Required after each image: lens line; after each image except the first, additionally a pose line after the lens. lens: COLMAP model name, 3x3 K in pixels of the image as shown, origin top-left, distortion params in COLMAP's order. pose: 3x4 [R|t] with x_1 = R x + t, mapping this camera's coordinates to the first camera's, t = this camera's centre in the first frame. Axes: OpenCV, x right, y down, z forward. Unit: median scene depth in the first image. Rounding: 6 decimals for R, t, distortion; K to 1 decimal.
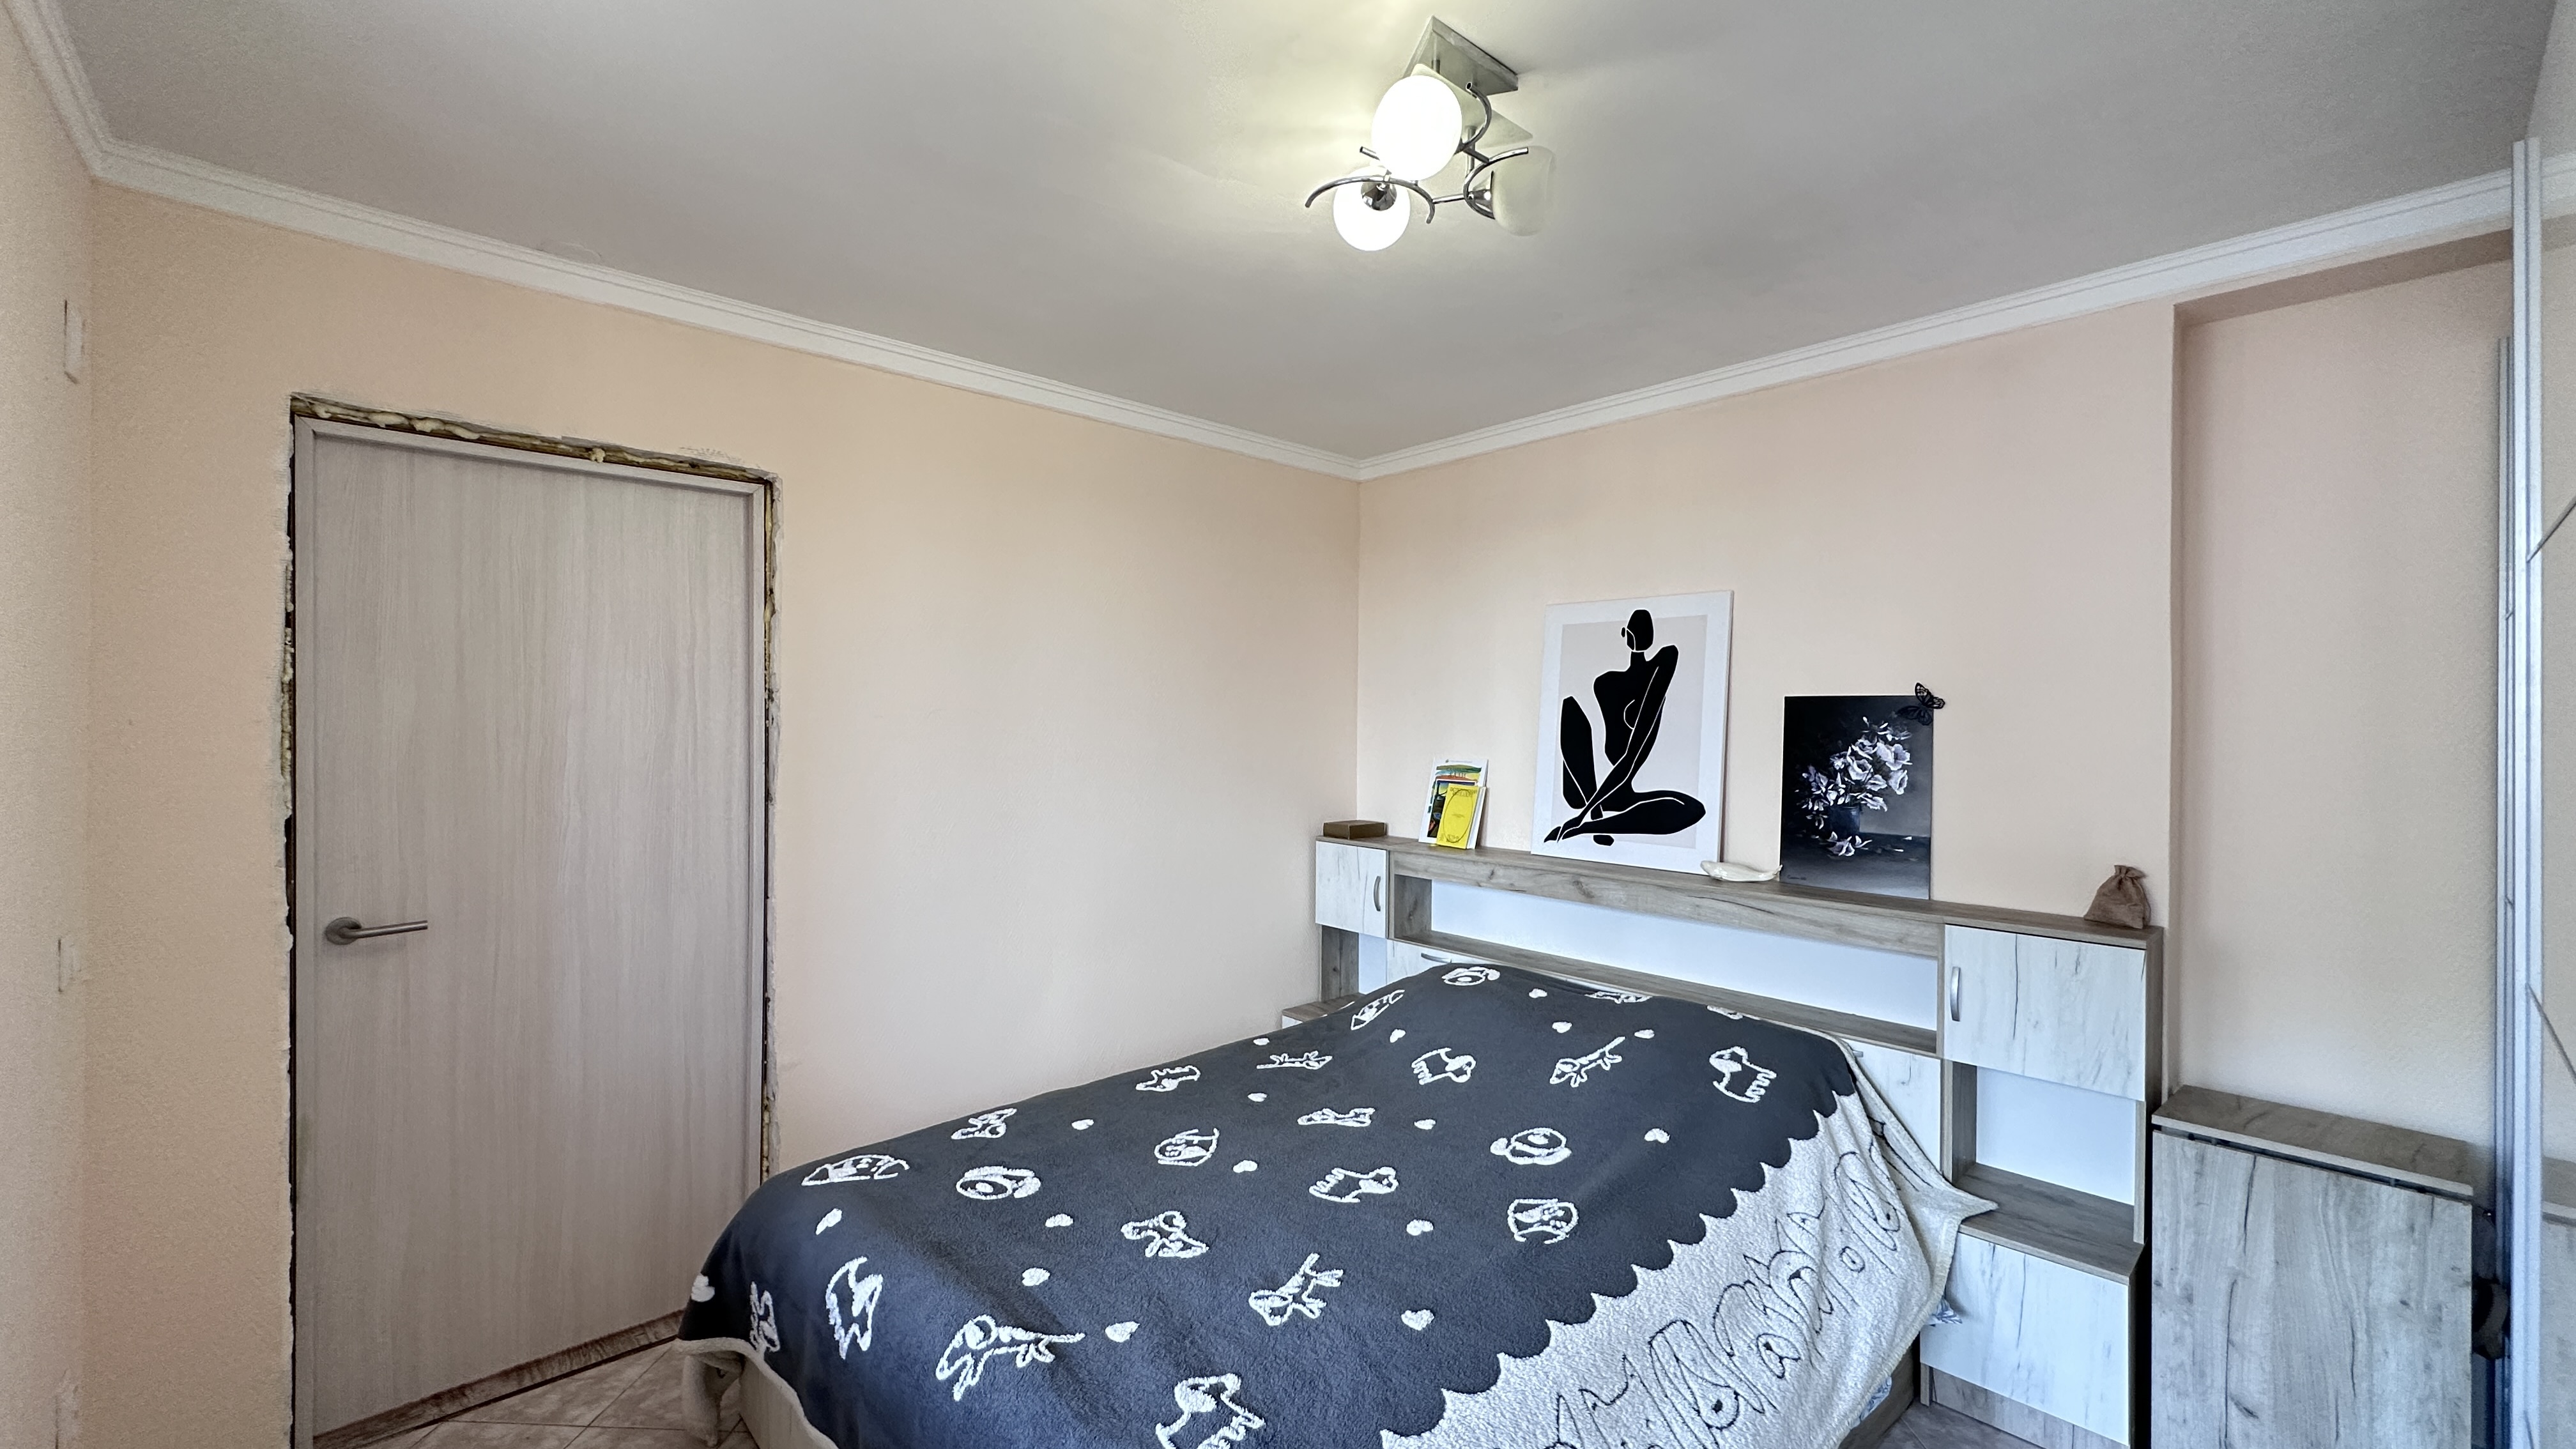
lens RADIAL K [[1025.8, 0, 1283.1], [0, 1025.8, 719.5], [0, 0, 1]] dist [0.000160, -0.000177]
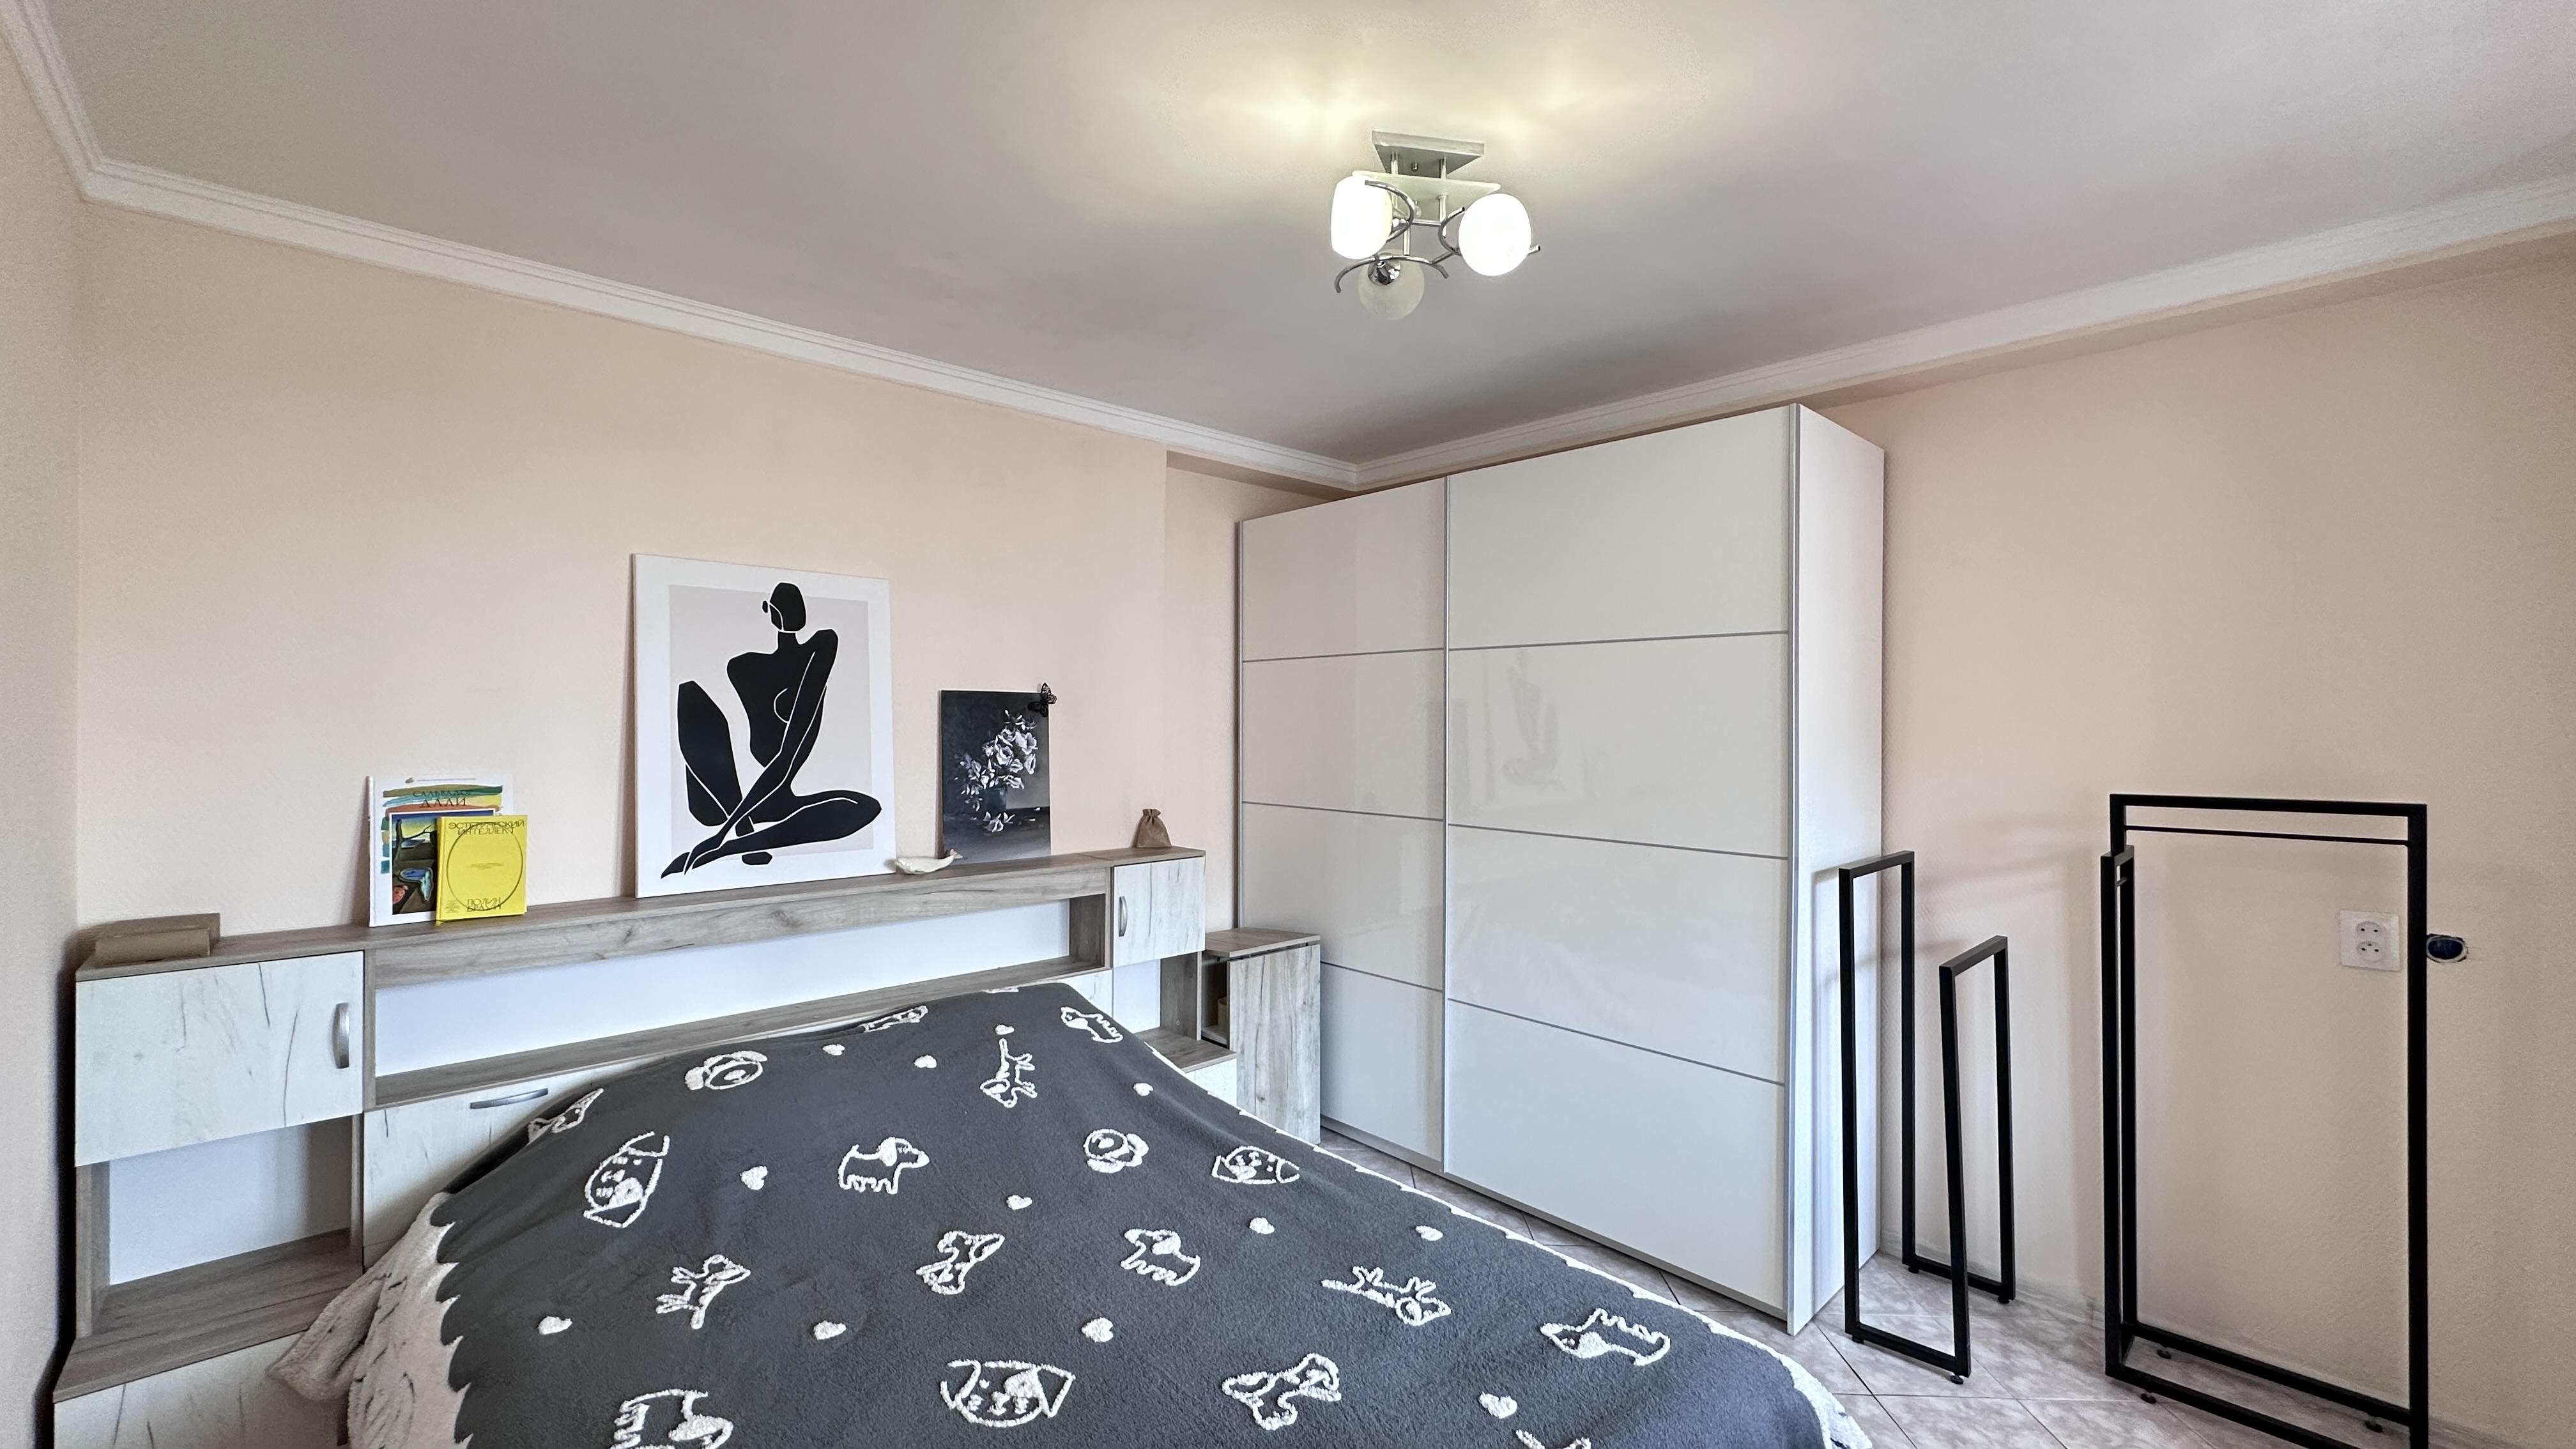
lens RADIAL K [[1025.8, 0, 1291.3], [0, 1025.8, 721.2], [0, 0, 1]] dist [0.000160, -0.000177]
pose [[-0.013517, -0.009771, 0.999861, -0.606193], [-0.005630, 0.999937, 0.009696, -0.002930], [-0.999893, -0.005498, -0.013571, 0.697460]]
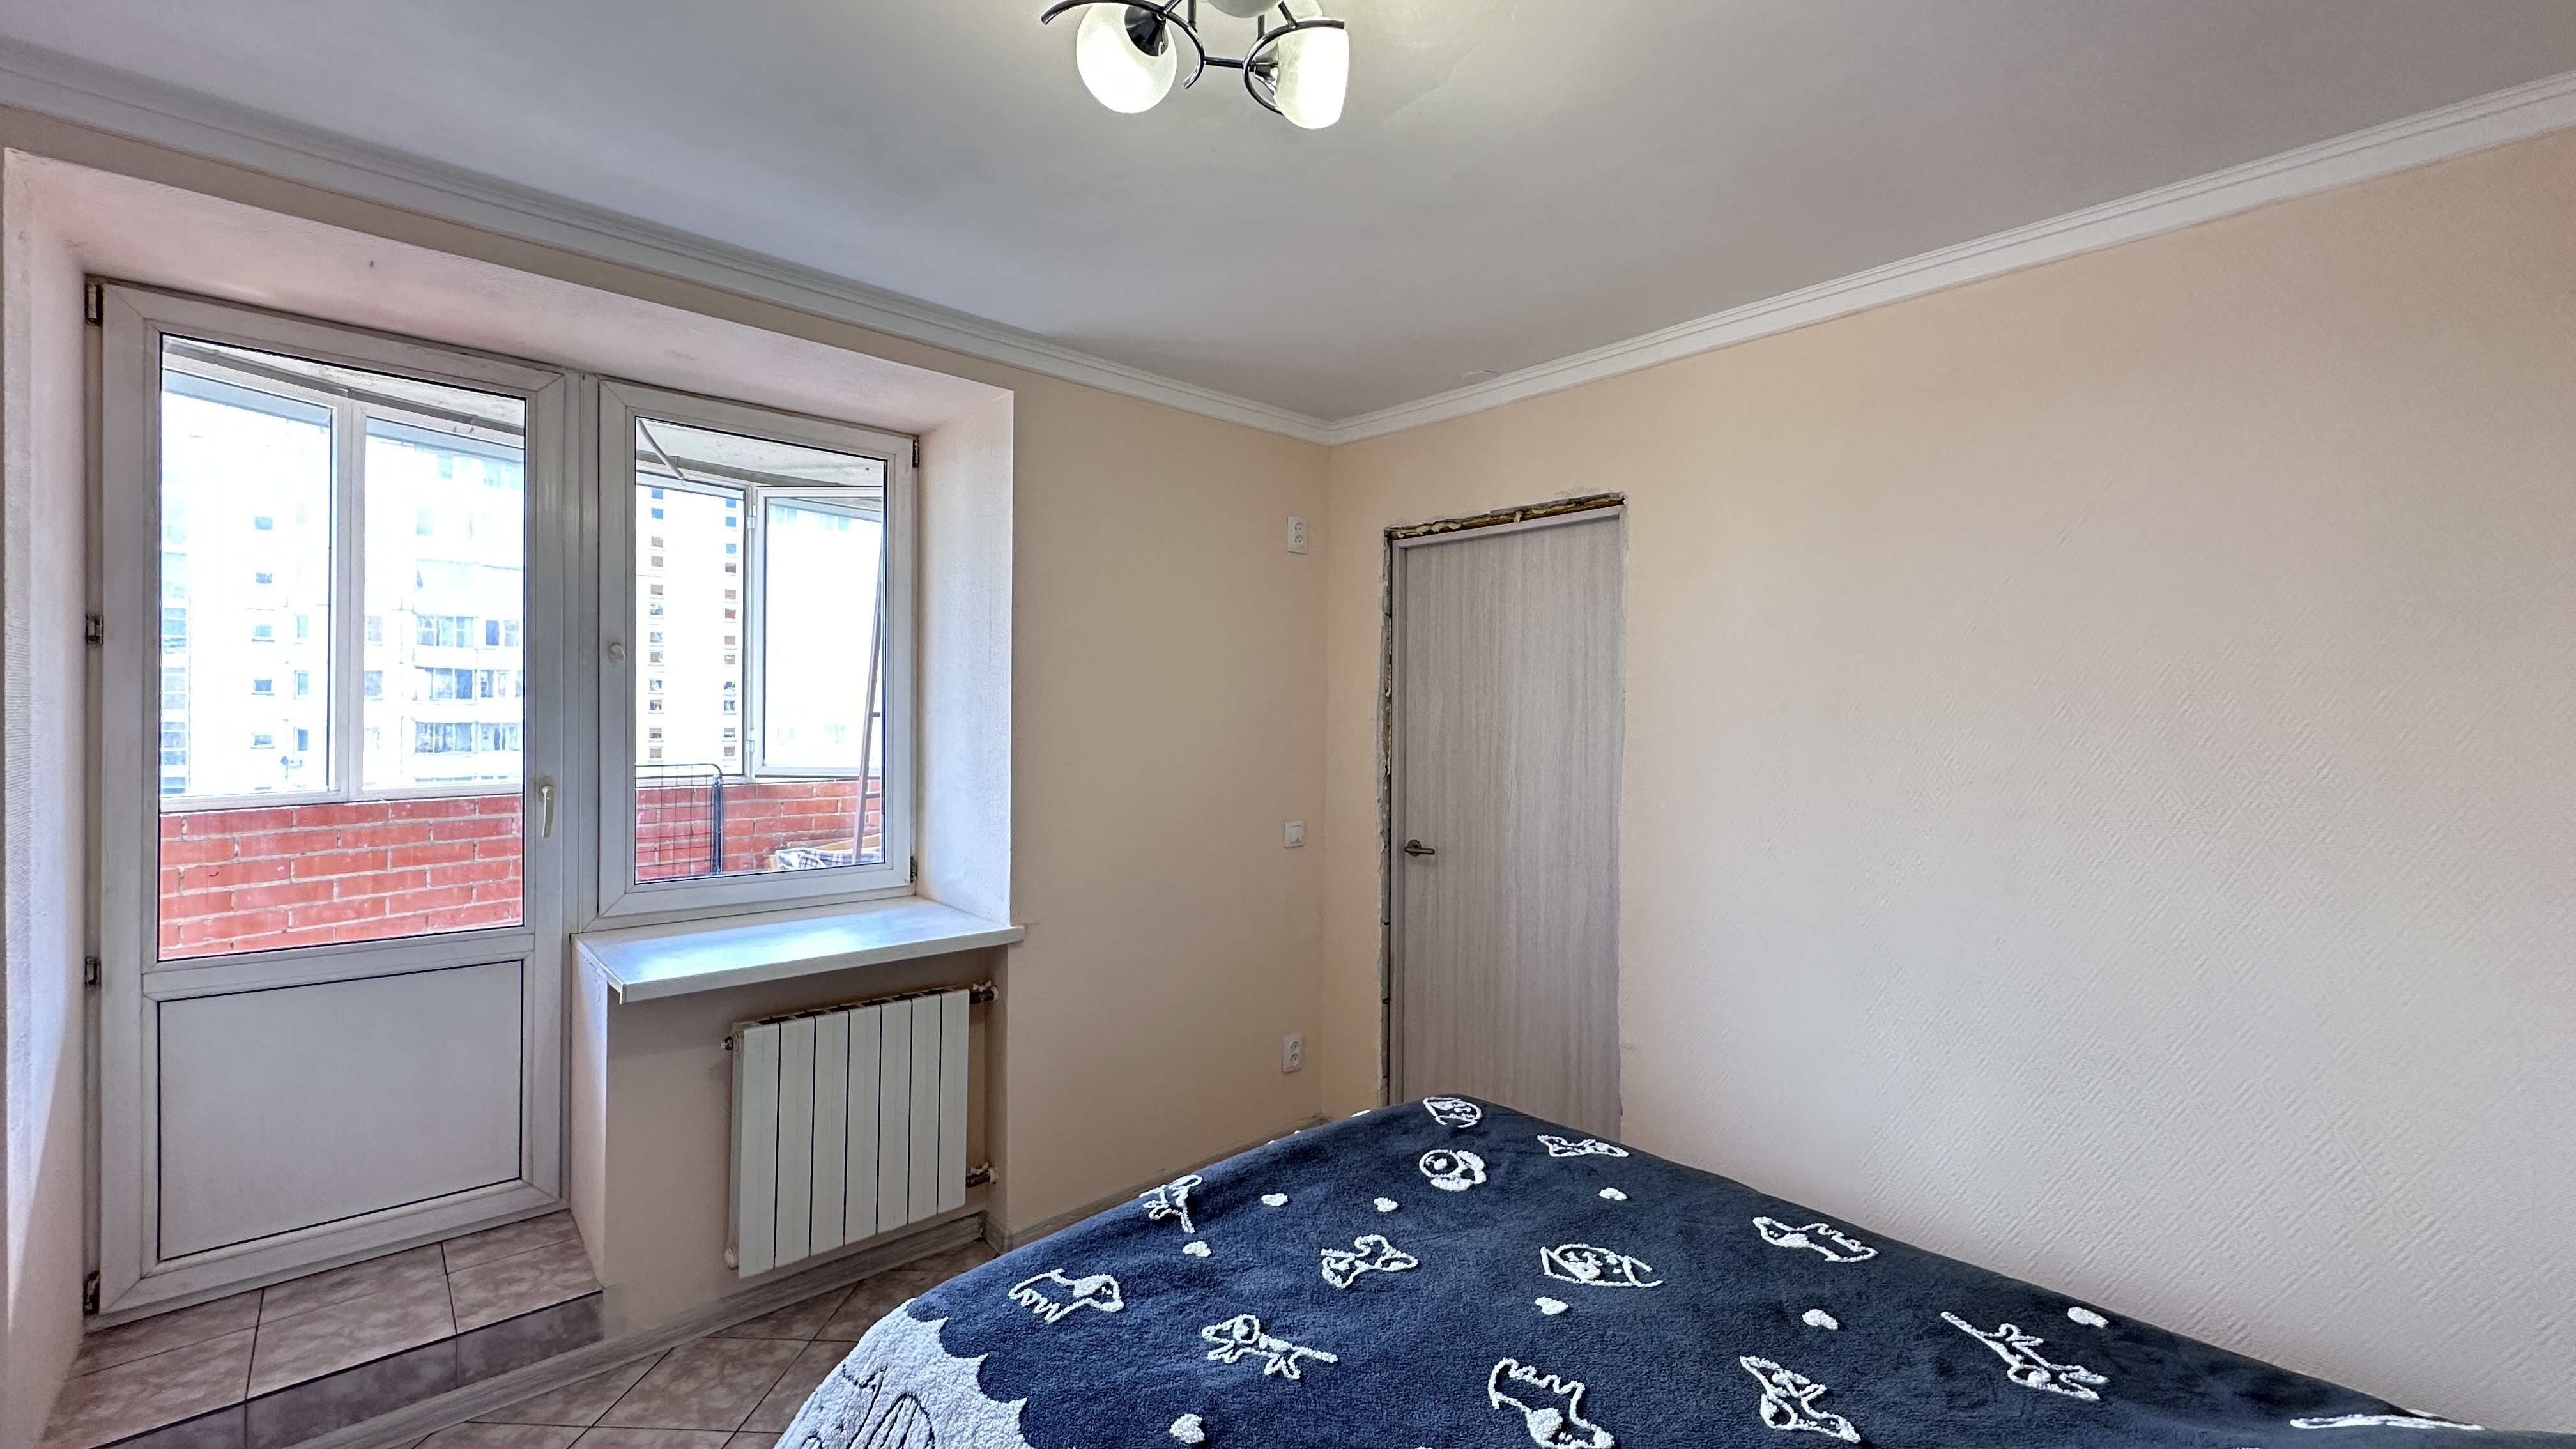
lens RADIAL K [[1025.8, 0, 1291.8], [0, 1025.8, 718.6], [0, 0, 1]] dist [0.000160, -0.000177]
pose [[0.002741, -0.003031, -0.999992, 0.572895], [-0.010745, 0.999938, -0.003061, 0.006160], [0.999939, 0.010754, 0.002709, 0.638641]]
